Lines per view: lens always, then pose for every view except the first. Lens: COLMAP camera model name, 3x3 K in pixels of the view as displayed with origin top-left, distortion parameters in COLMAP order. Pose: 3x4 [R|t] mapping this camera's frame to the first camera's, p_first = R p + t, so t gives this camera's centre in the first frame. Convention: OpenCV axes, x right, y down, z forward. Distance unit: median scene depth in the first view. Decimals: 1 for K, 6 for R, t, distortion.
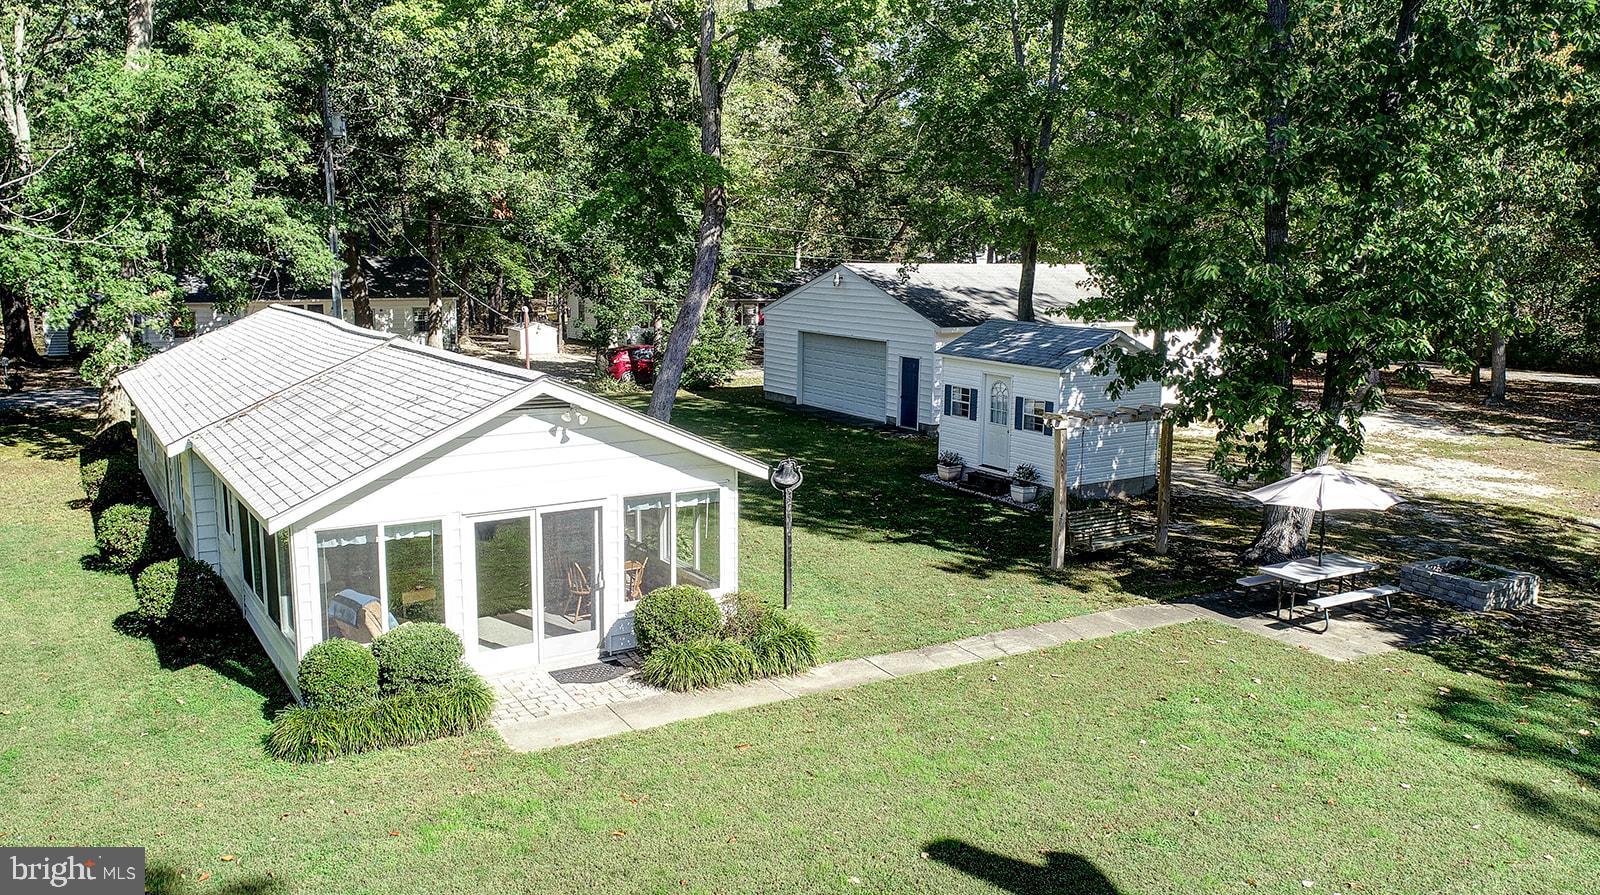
lens RADIAL K [[1171.1, 0, 800.0], [0, 1171.1, 447.5], [0, 0, 1]] dist [-0.005808, 0.003090]
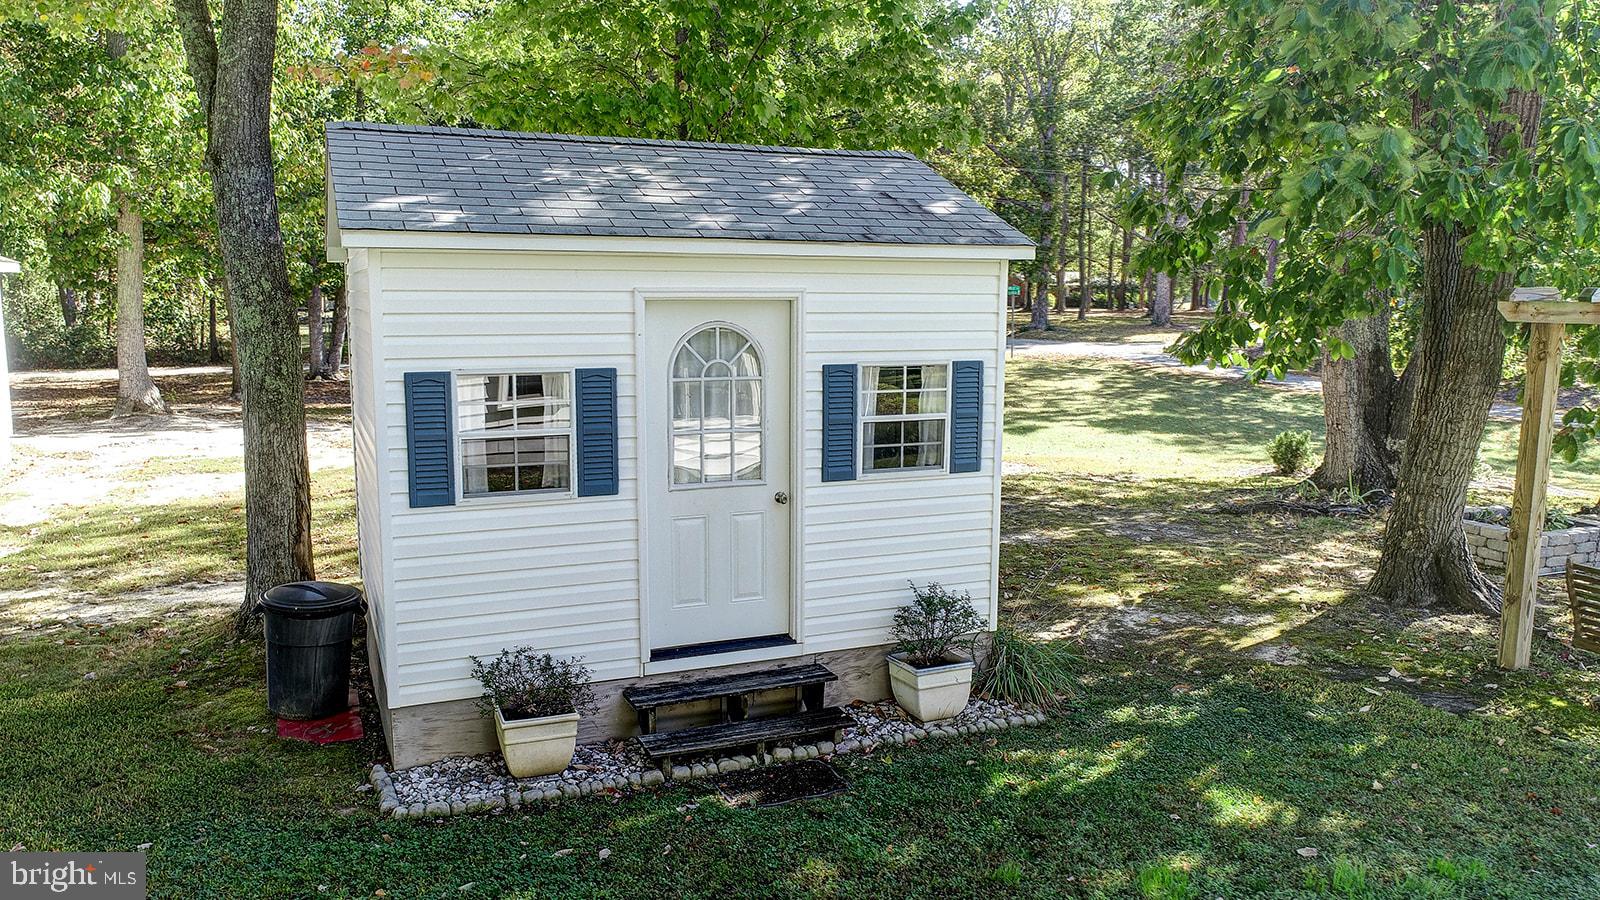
lens RADIAL K [[1171.1, 0, 800.0], [0, 1171.1, 450.0], [0, 0, 1]] dist [-0.005808, 0.003090]
pose [[0.170640, -0.161306, 0.972040, -0.060479], [0.162146, 0.977657, 0.133773, -0.043737], [-0.971901, 0.134785, 0.192983, 0.683259]]
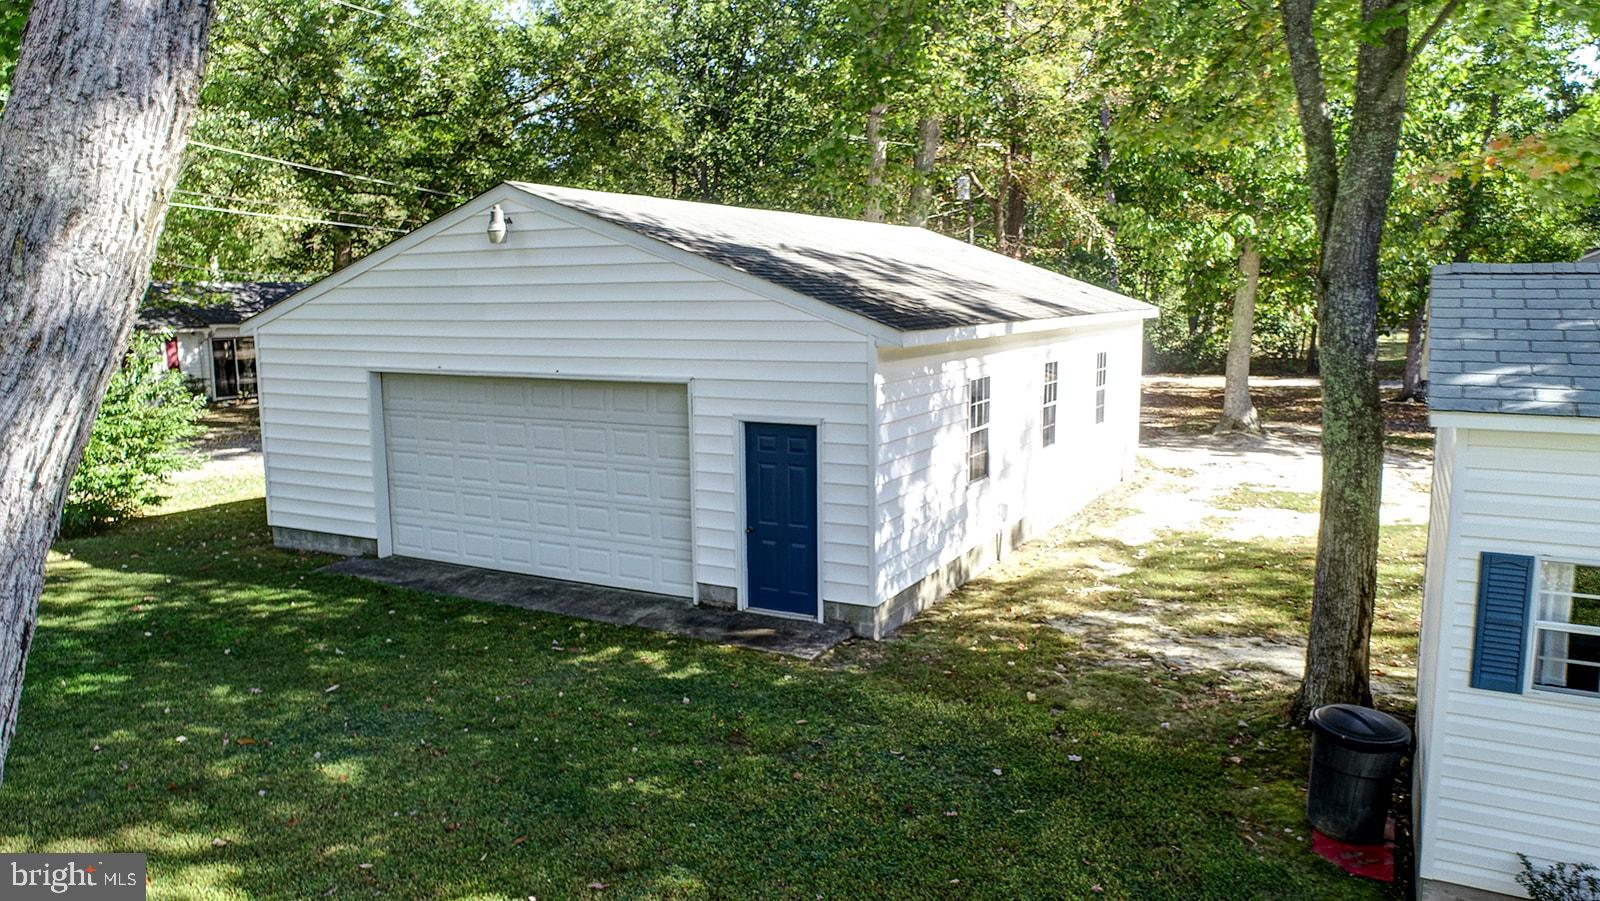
lens RADIAL K [[1123.4, 0, 800.0], [0, 1123.4, 450.5], [0, 0, 1]] dist [-0.001976, -0.001804]
pose [[0.872927, -0.091343, 0.479223, -0.064047], [0.102587, 0.994720, 0.002734, -0.066804], [-0.476942, 0.046776, 0.877689, 0.675064]]
